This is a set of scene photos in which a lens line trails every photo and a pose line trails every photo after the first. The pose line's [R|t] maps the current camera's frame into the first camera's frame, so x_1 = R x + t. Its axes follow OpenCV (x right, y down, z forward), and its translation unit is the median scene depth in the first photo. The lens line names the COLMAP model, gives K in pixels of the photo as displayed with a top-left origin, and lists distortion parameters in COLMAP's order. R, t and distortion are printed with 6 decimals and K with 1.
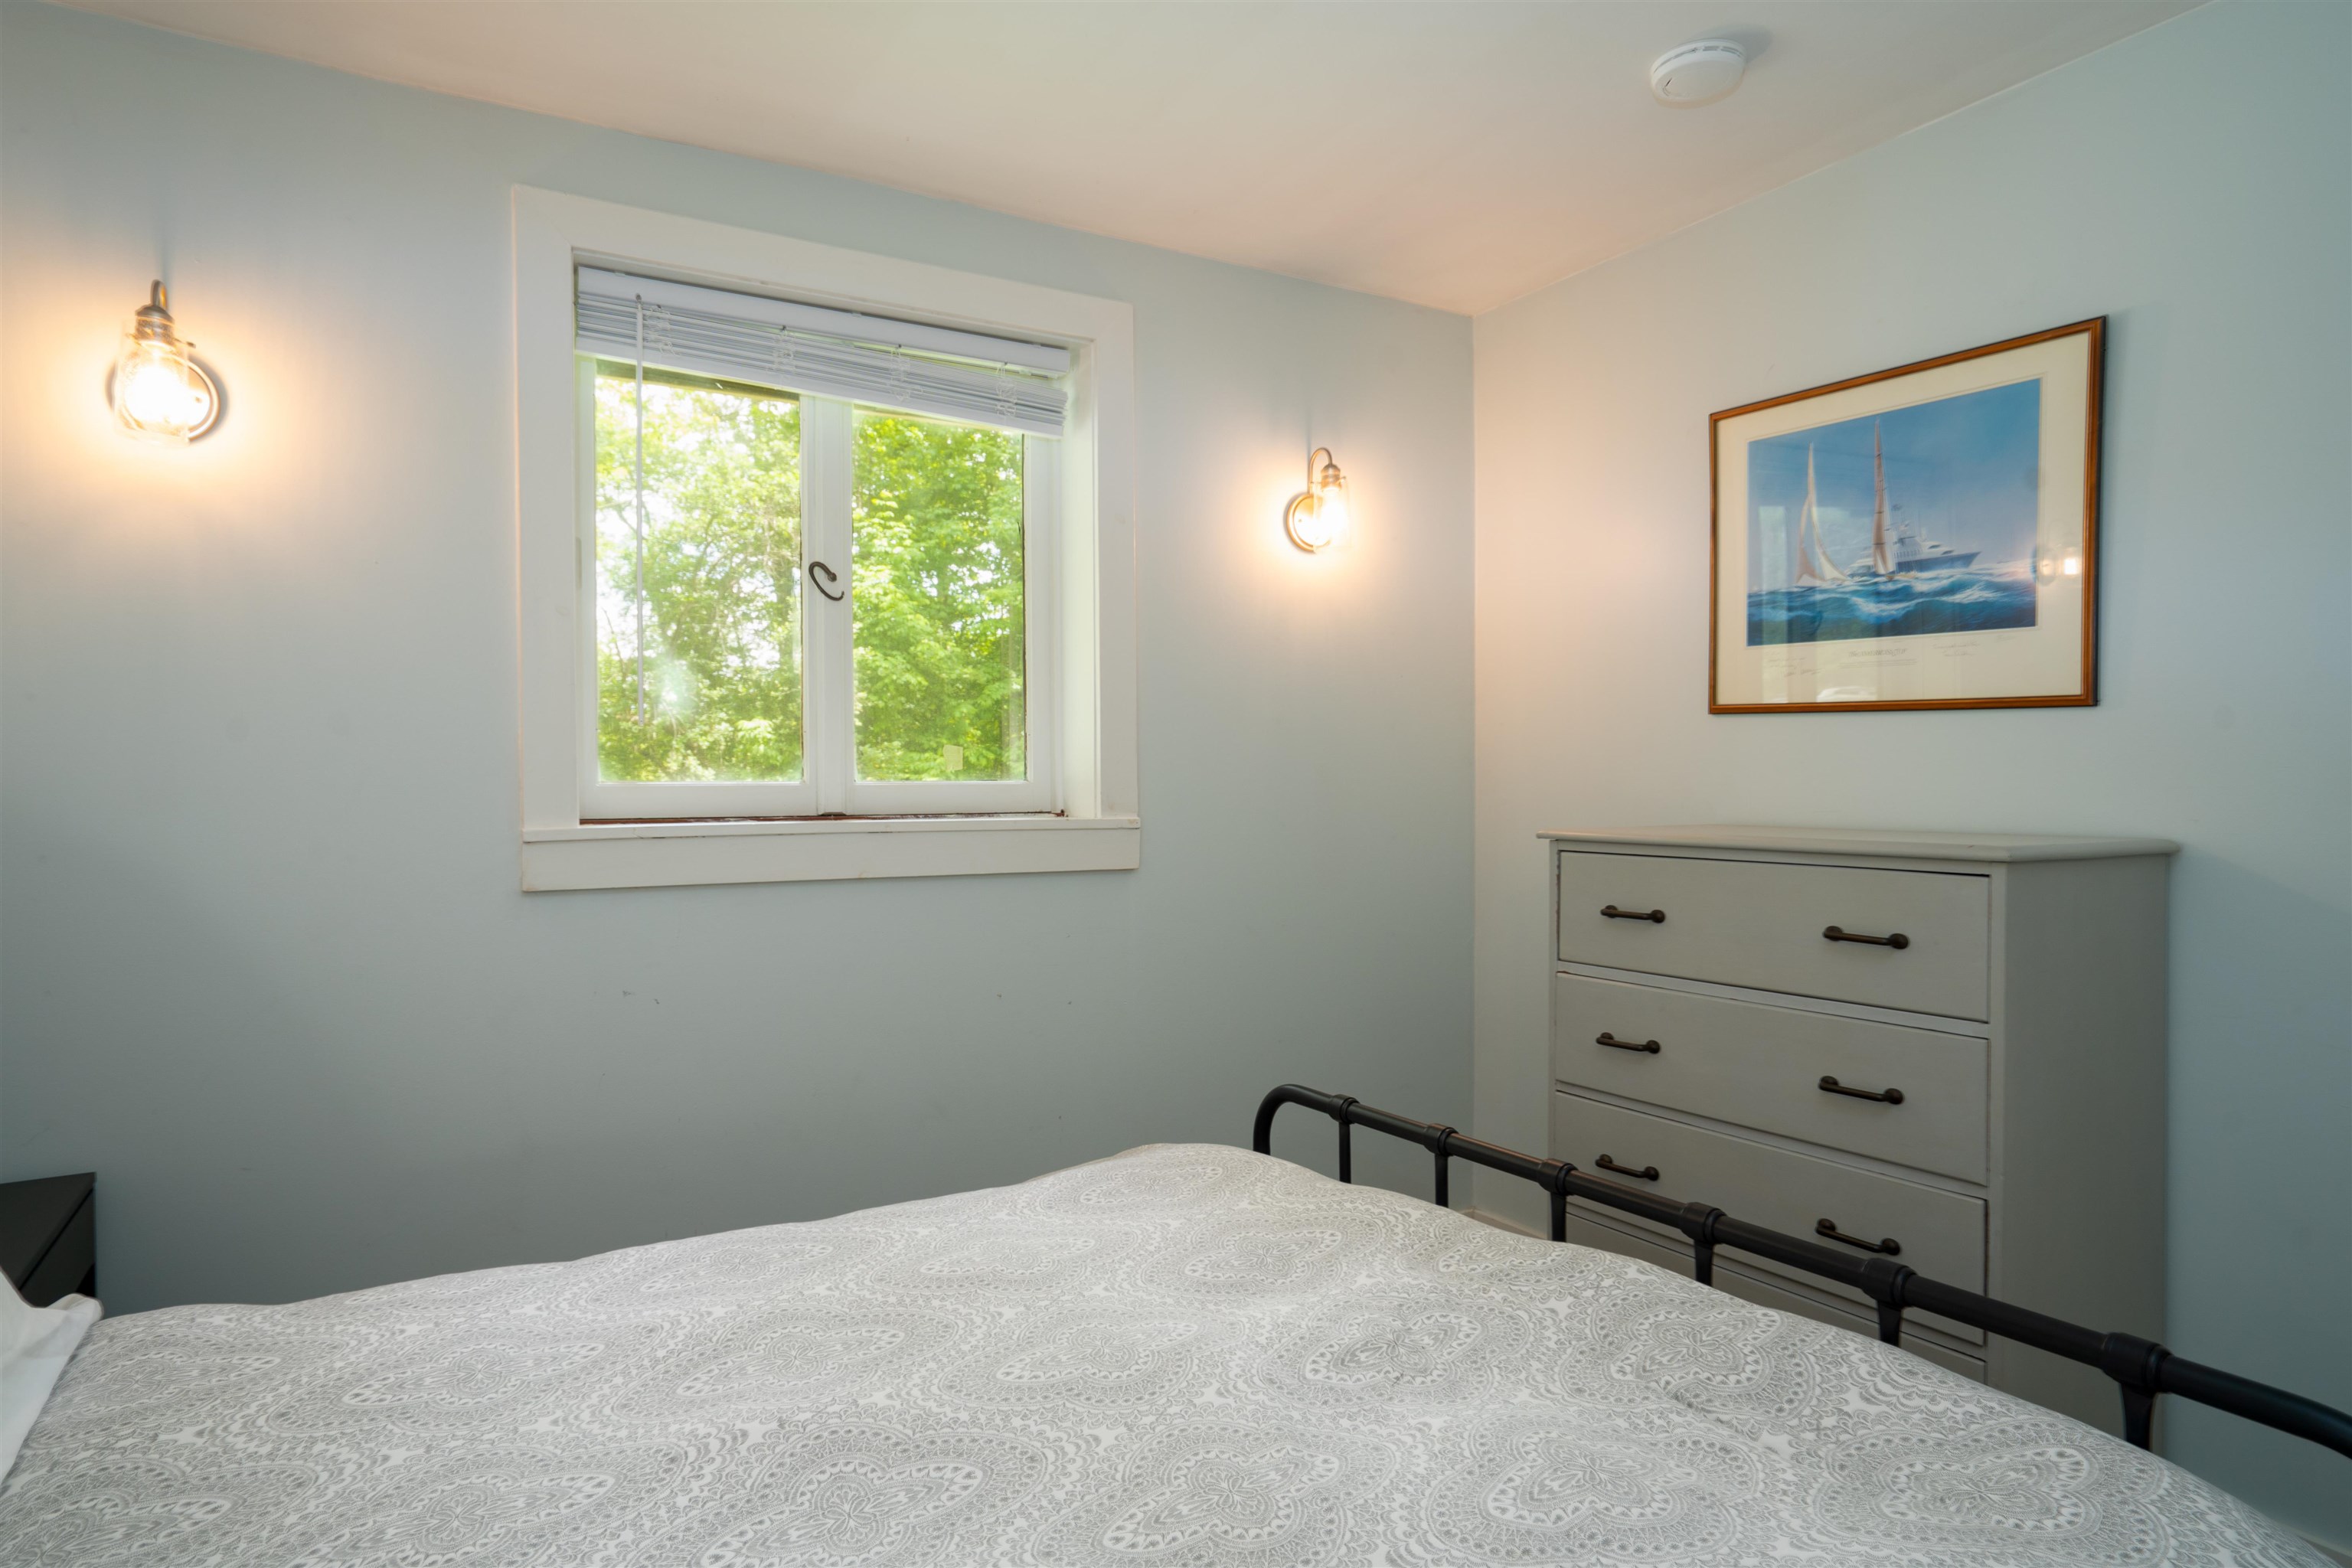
lens RADIAL K [[1346.3, 0, 1164.9], [0, 1346.3, 792.9], [0, 0, 1]] dist [-0.033141, -0.000981]
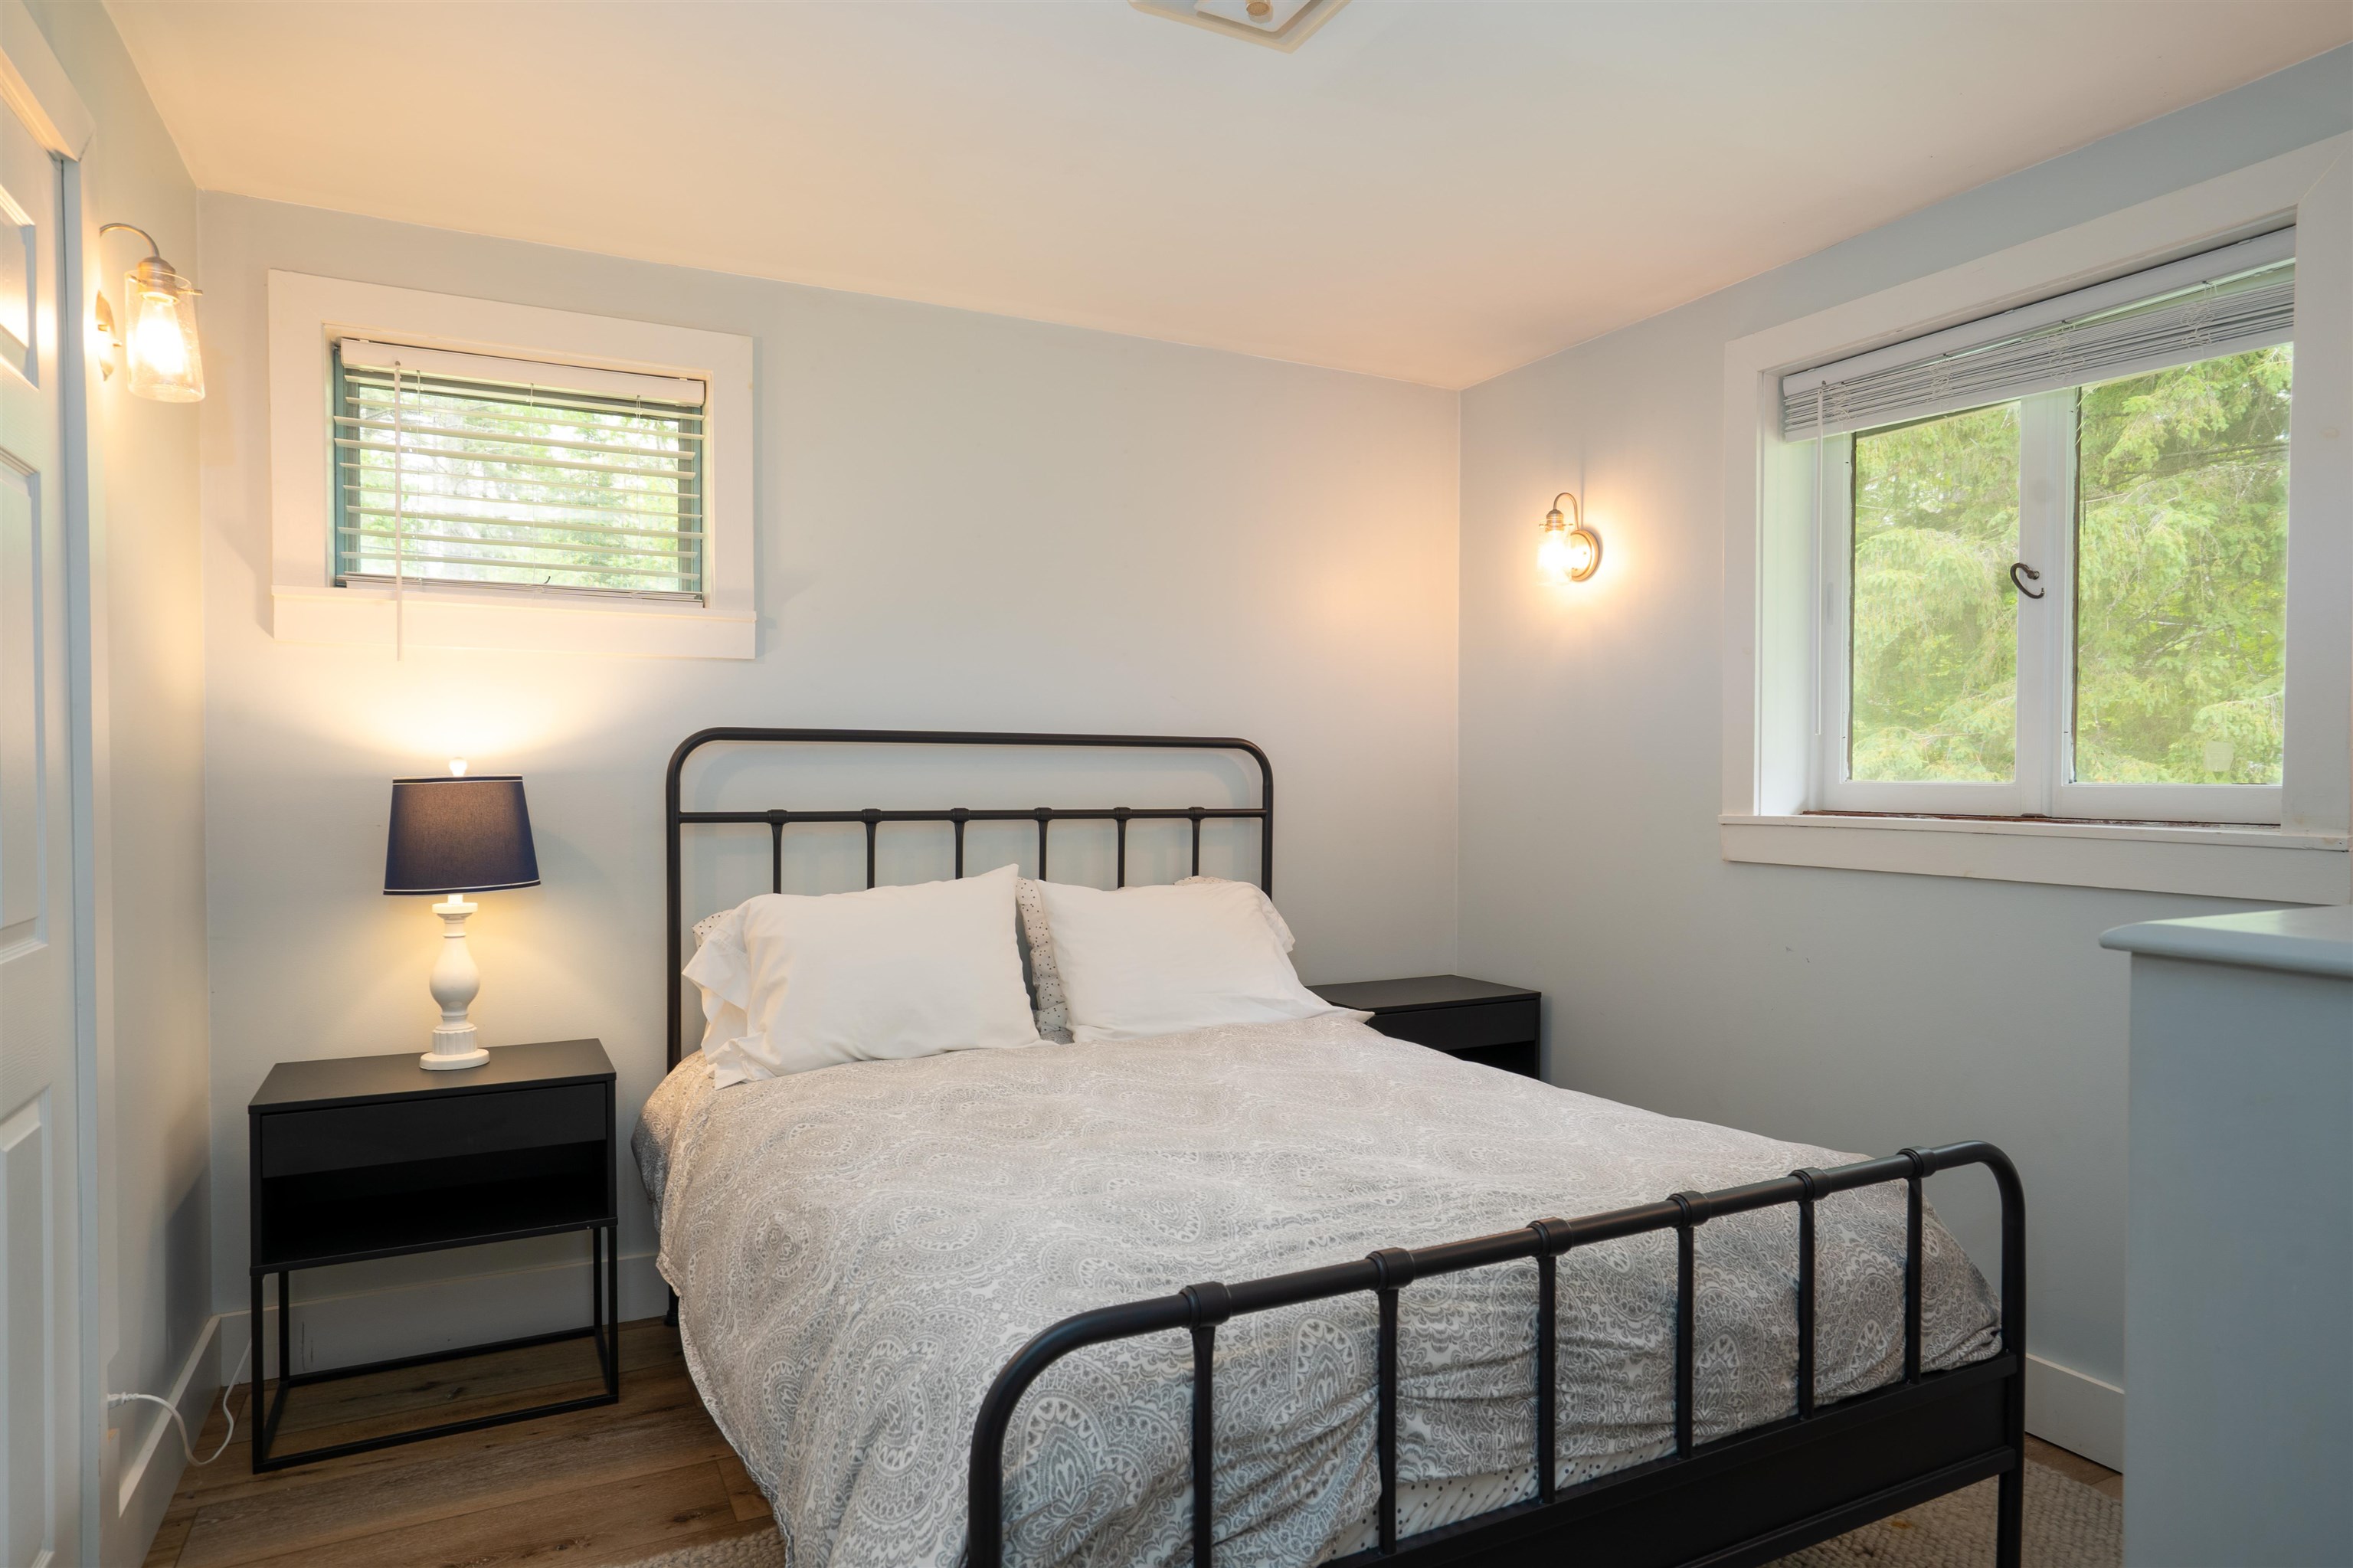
lens RADIAL K [[1346.9, 0, 1168.5], [0, 1346.9, 779.3], [0, 0, 1]] dist [-0.033141, -0.000981]
pose [[-0.050724, 0.005879, -0.998695, 0.863571], [-0.014434, 0.999874, 0.006619, -0.009392], [0.998608, 0.014751, -0.050633, 0.475820]]
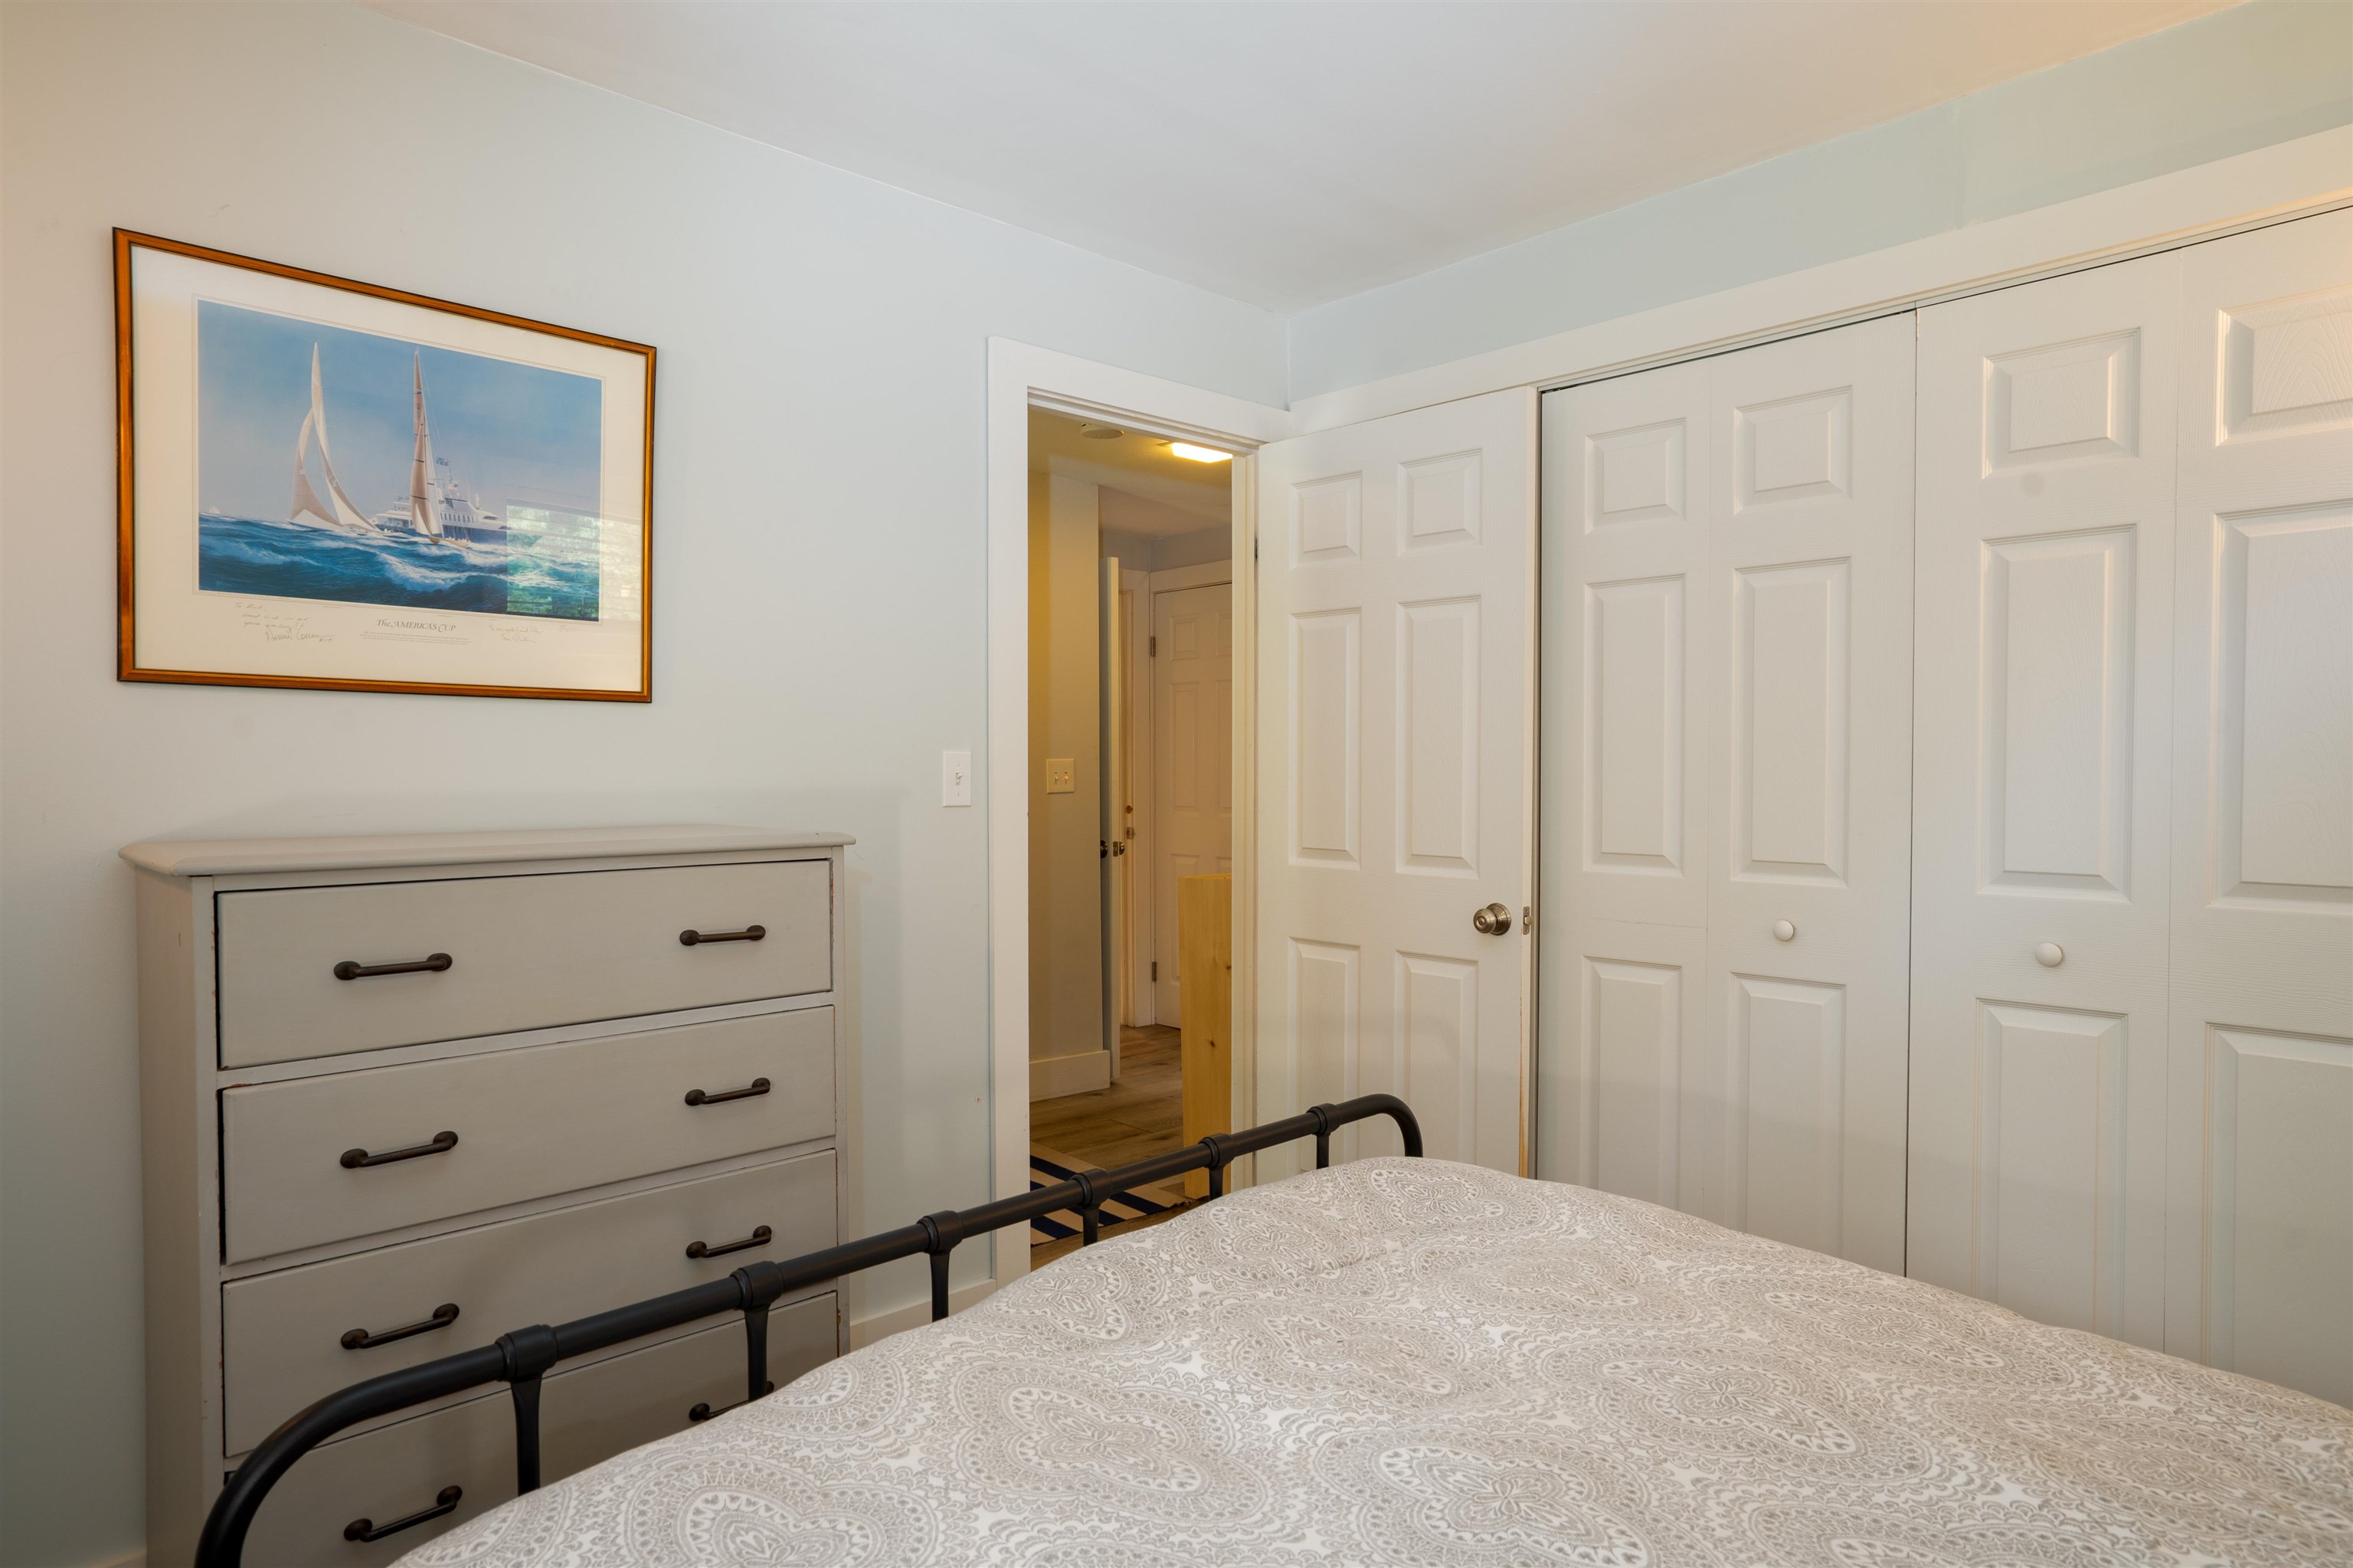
lens RADIAL K [[1346.9, 0, 1174.1], [0, 1346.9, 792.3], [0, 0, 1]] dist [-0.033141, -0.000981]
pose [[-0.213011, -0.018494, 0.976875, -0.404770], [0.019437, 0.999543, 0.023161, -0.009288], [-0.976856, 0.023921, -0.212554, 0.721936]]
